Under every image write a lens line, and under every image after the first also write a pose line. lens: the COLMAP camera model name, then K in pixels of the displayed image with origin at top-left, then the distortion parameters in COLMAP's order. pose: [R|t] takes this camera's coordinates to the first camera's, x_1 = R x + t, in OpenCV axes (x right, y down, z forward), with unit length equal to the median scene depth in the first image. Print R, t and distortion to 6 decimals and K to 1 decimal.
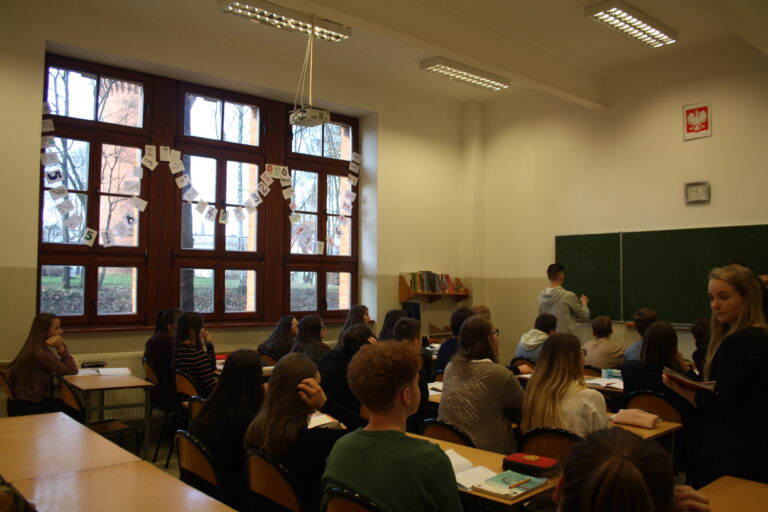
lens RADIAL K [[632.1, 0, 383.2], [0, 632.1, 249.5], [0, 0, 1]] dist [-0.103055, 0.018511]
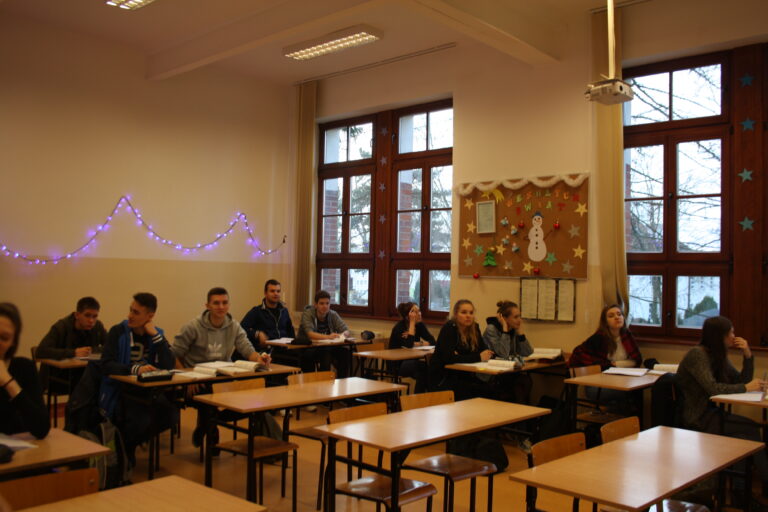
lens RADIAL K [[708.3, 0, 378.0], [0, 708.3, 254.5], [0, 0, 1]] dist [-0.086958, 0.000000]
pose [[0.103071, -0.049084, -0.993462, 0.966285], [0.024562, 0.998603, -0.046790, 0.061094], [0.994371, -0.019579, 0.104133, 0.819267]]
